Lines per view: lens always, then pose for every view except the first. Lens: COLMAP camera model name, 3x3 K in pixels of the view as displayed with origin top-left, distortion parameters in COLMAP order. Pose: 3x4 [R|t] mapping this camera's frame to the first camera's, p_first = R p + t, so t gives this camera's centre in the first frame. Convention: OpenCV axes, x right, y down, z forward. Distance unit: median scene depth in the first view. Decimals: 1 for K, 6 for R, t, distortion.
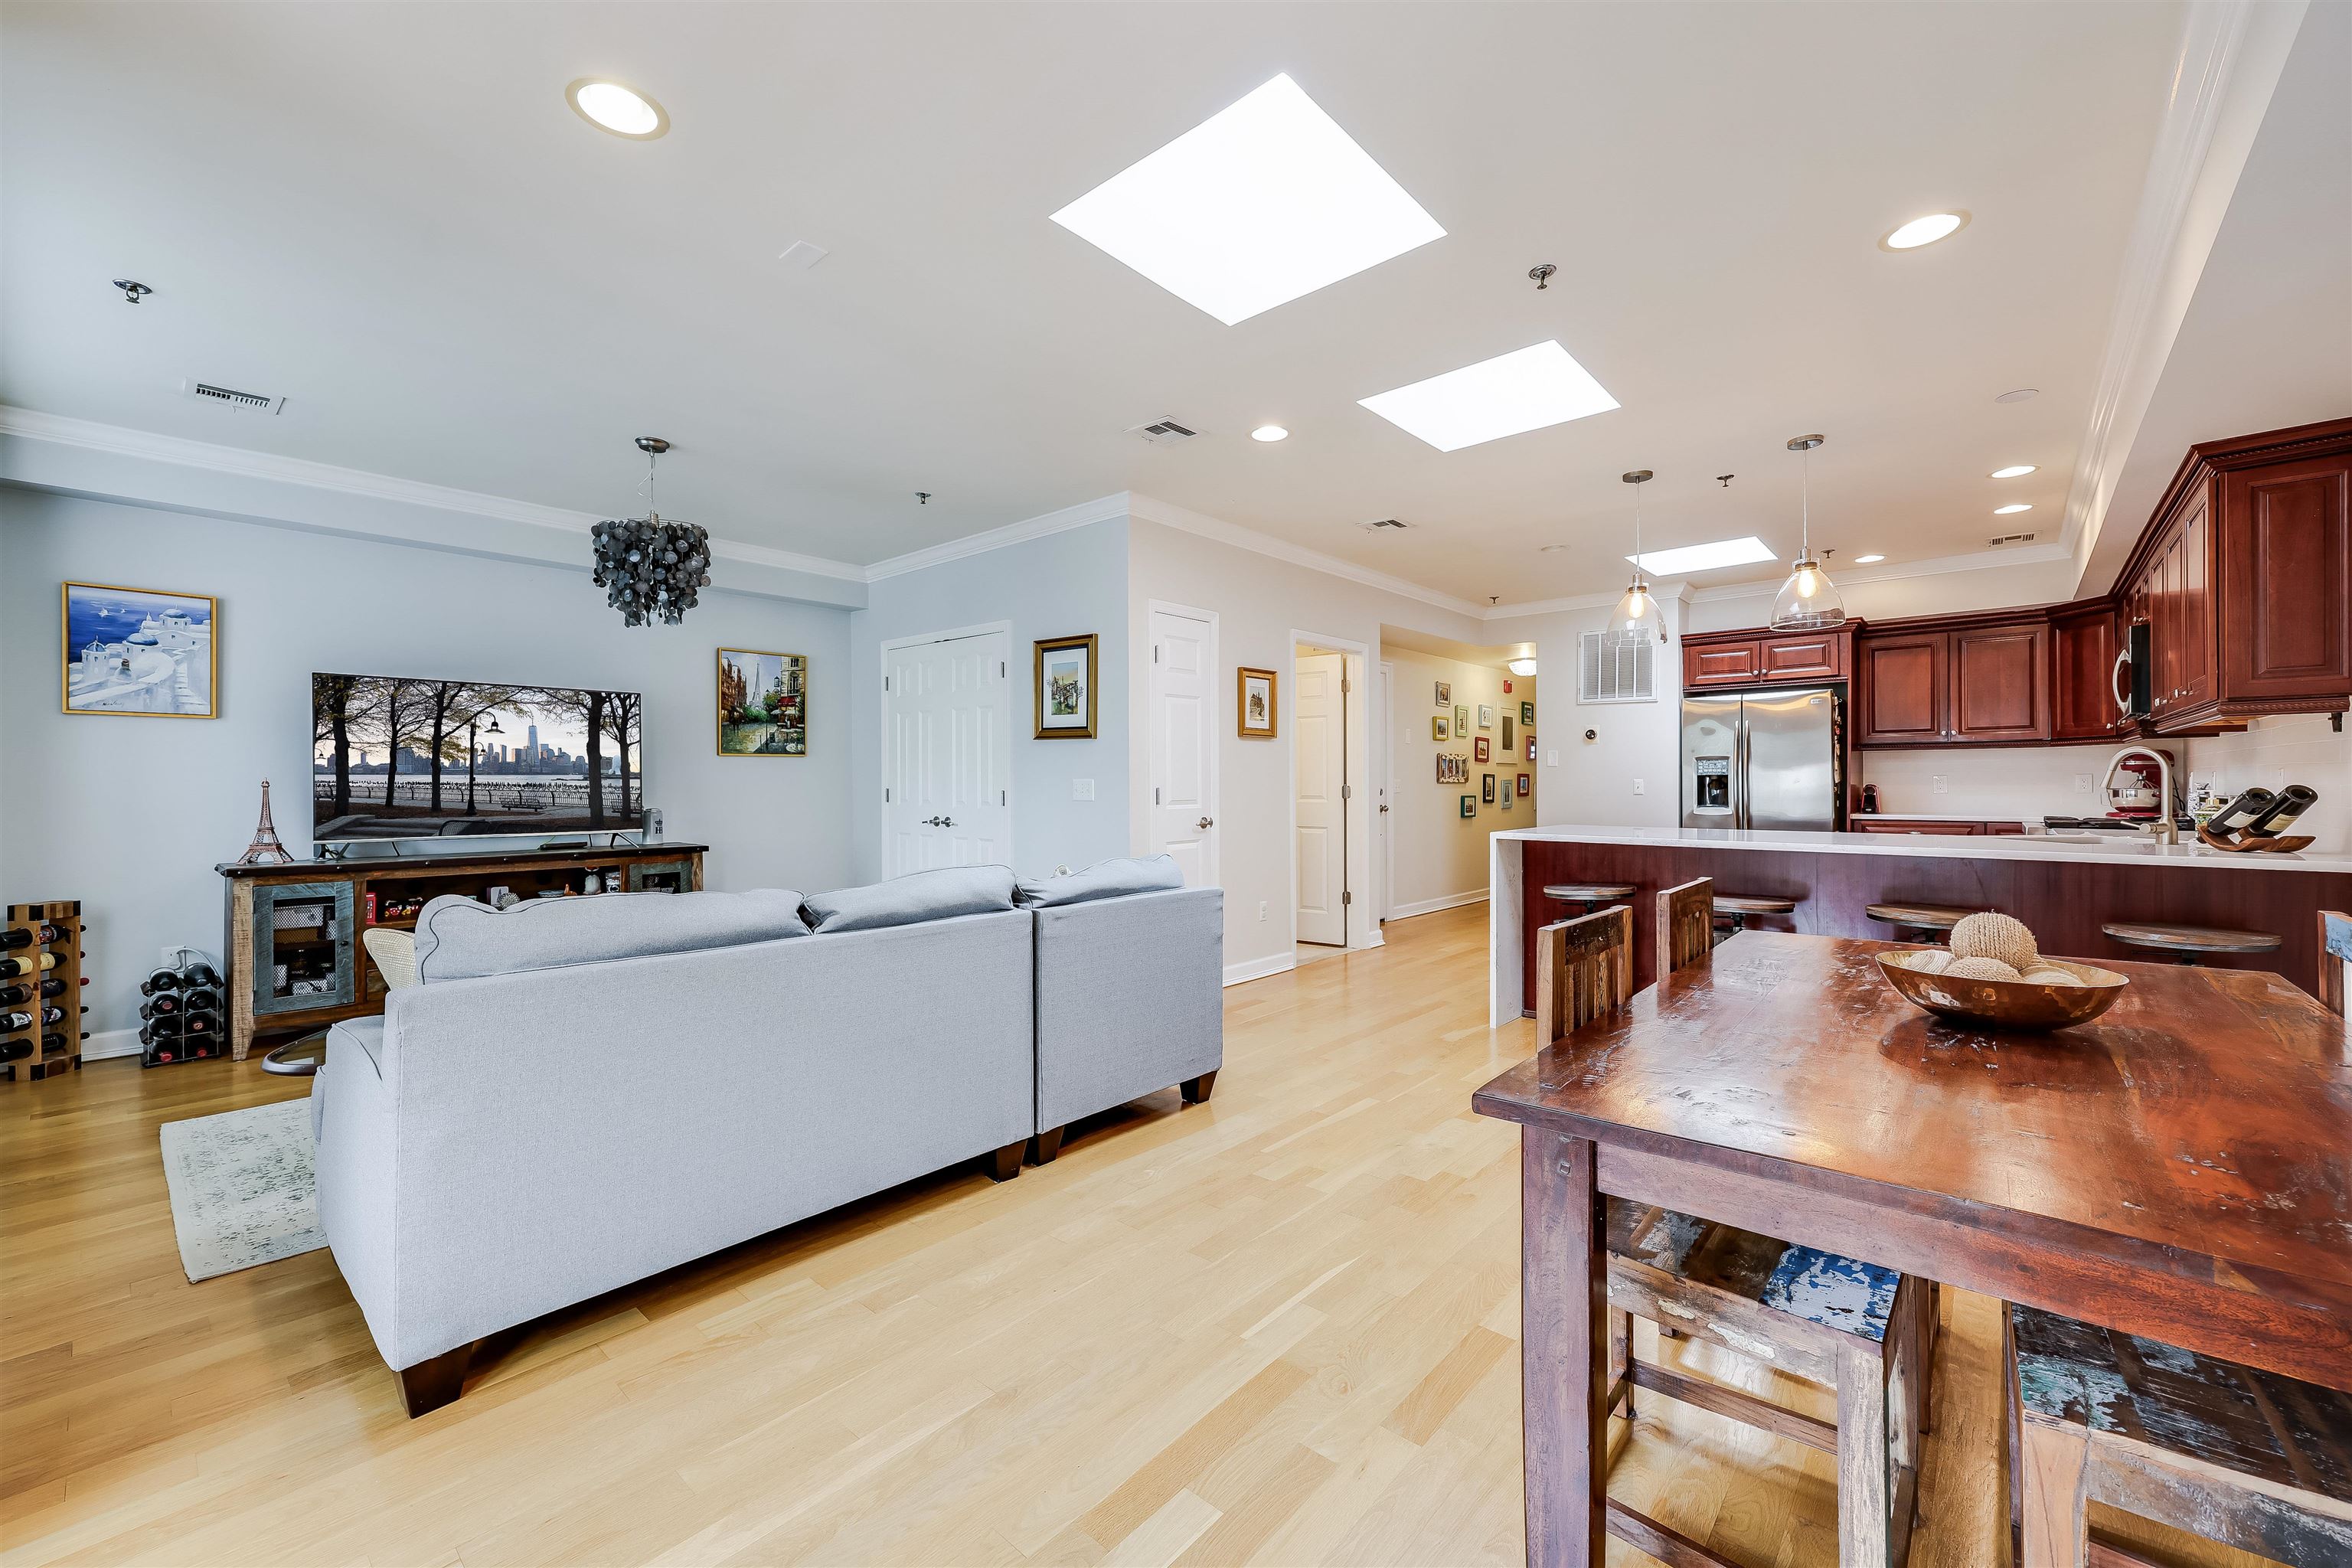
lens RADIAL K [[942.9, 0, 1165.0], [0, 942.9, 782.9], [0, 0, 1]] dist [0.002573, 0.000110]
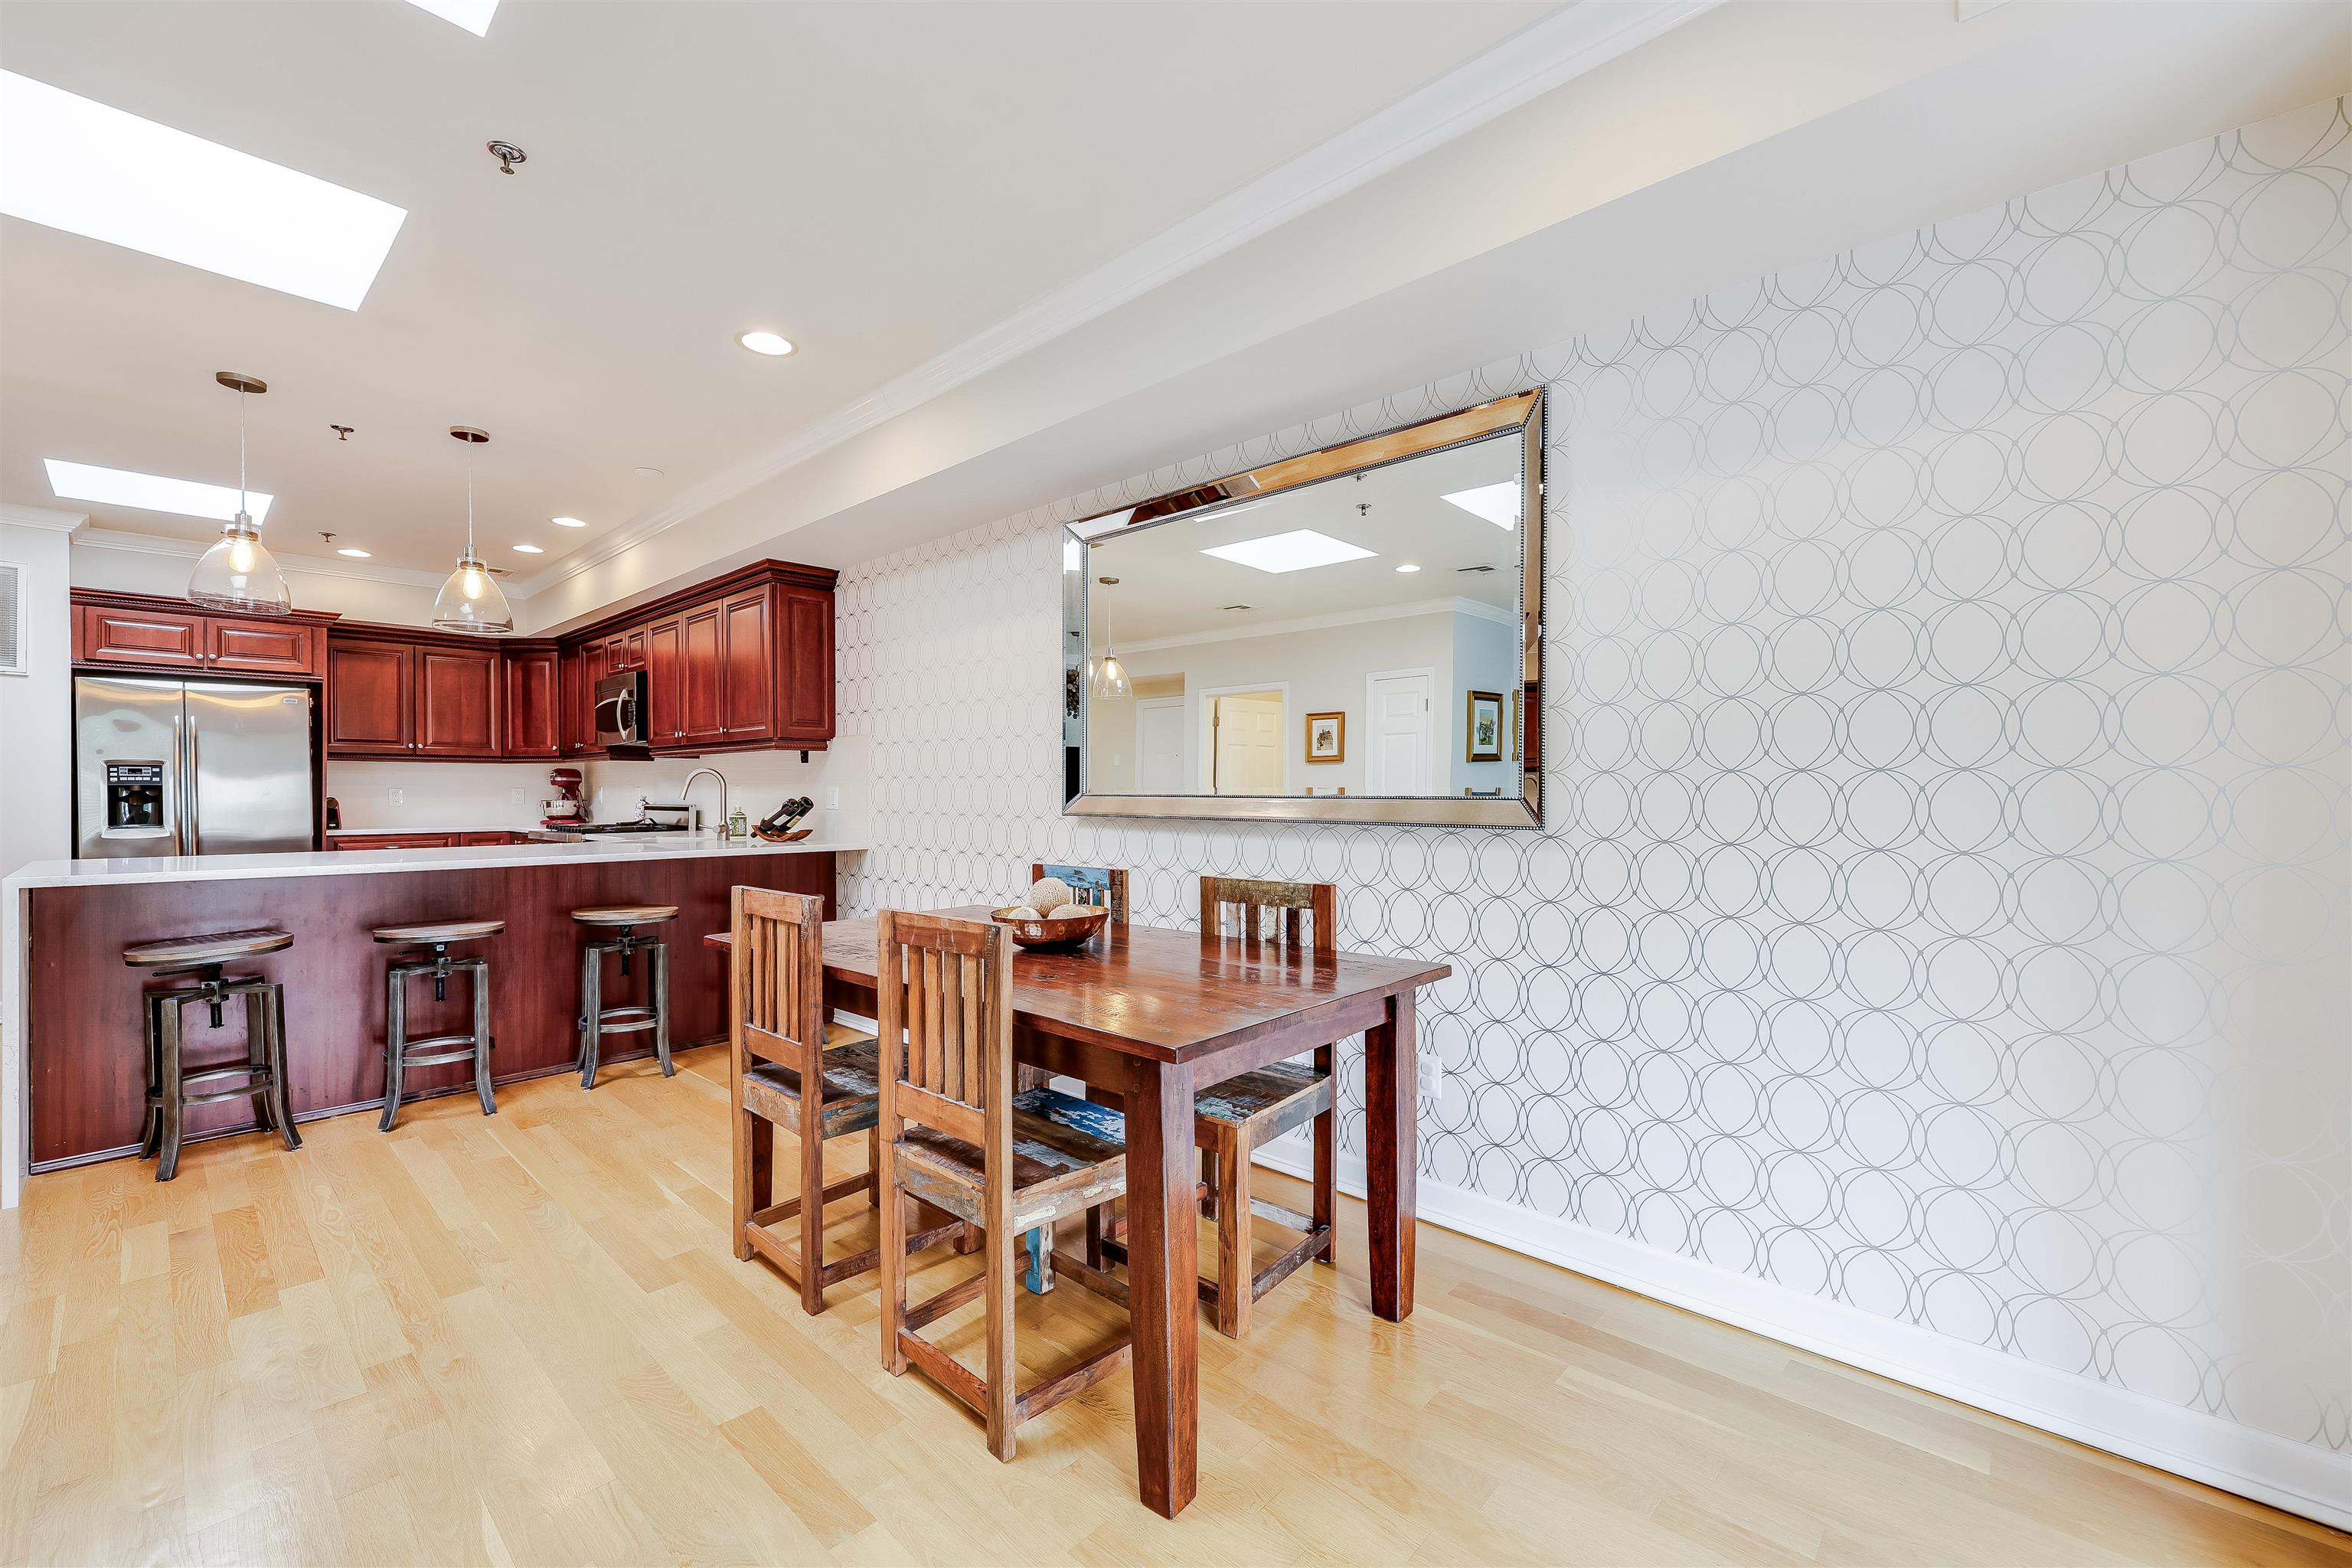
lens RADIAL K [[942.9, 0, 1167.7], [0, 942.9, 801.4], [0, 0, 1]] dist [0.002573, 0.000110]
pose [[0.020944, -0.006324, 0.999761, -0.156105], [0.000381, 0.999980, 0.006317, 0.000135], [-0.999781, 0.000248, 0.020946, 0.173083]]
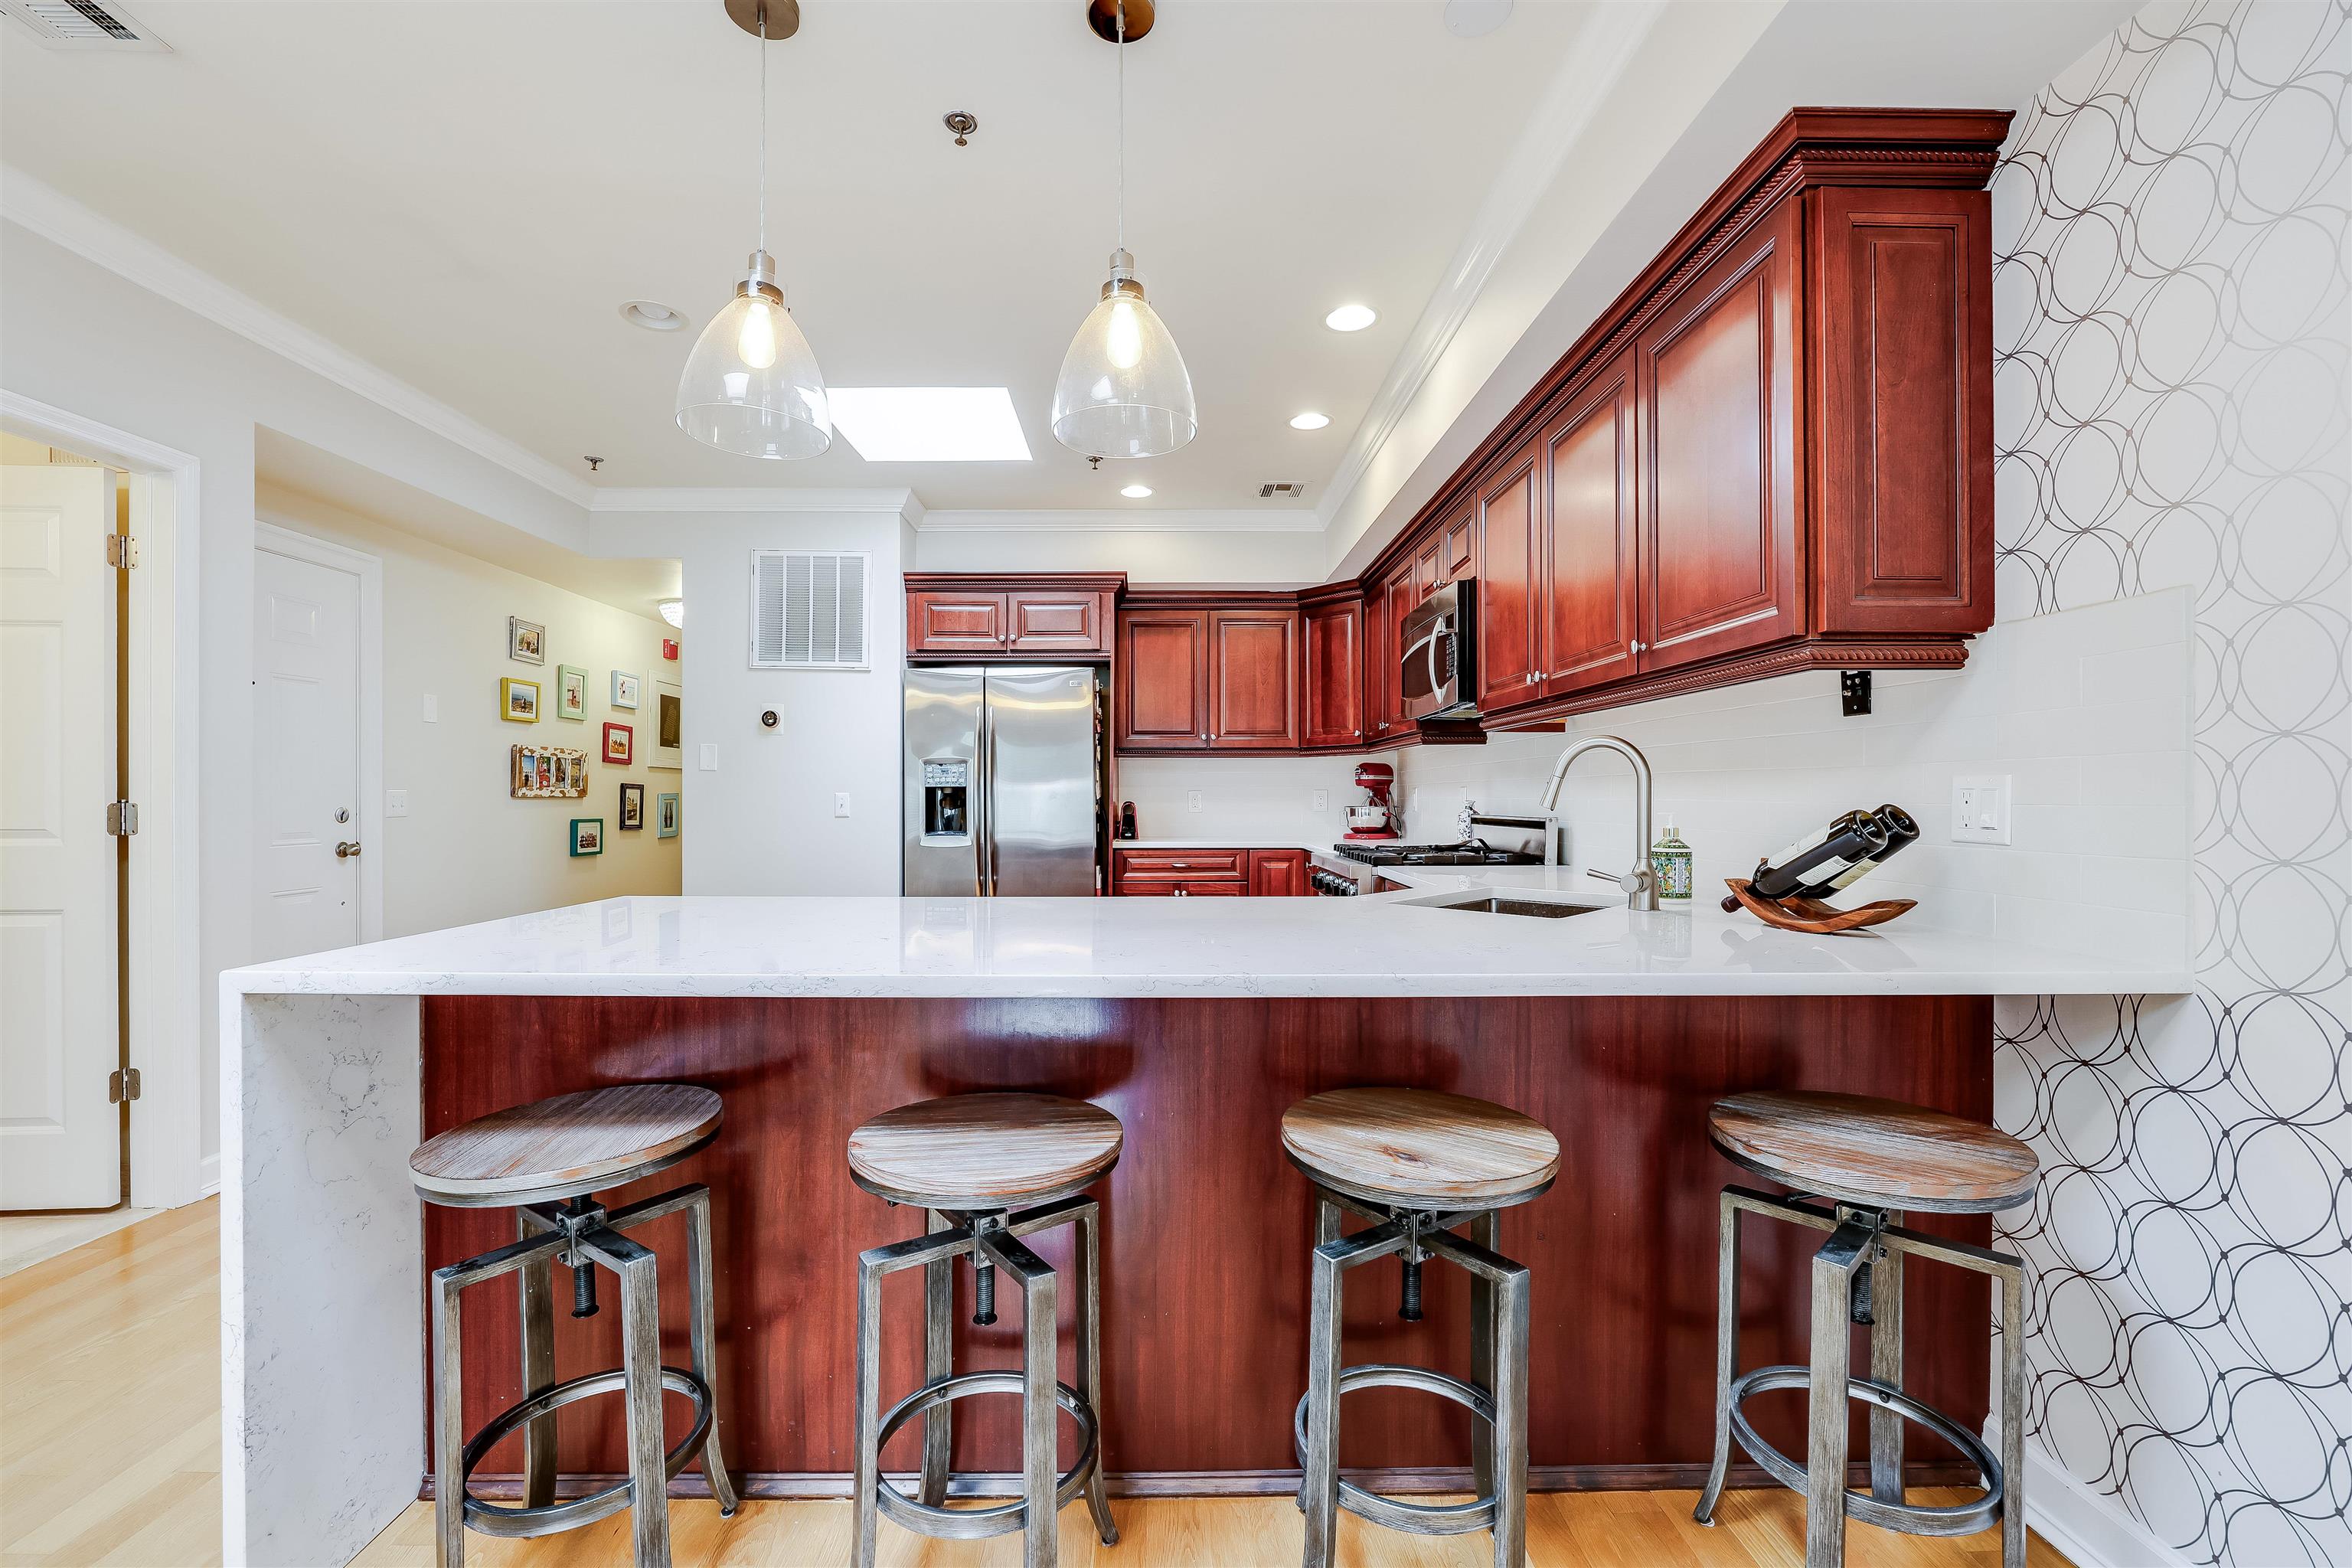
lens RADIAL K [[981.0, 0, 1160.6], [0, 981.0, 792.6], [0, 0, 1]] dist [-0.003695, -0.000566]
pose [[0.743979, 0.006556, 0.668170, 0.240458], [-0.002450, 0.999972, -0.007084, 0.000098], [-0.668198, 0.003633, 0.743975, 0.400672]]
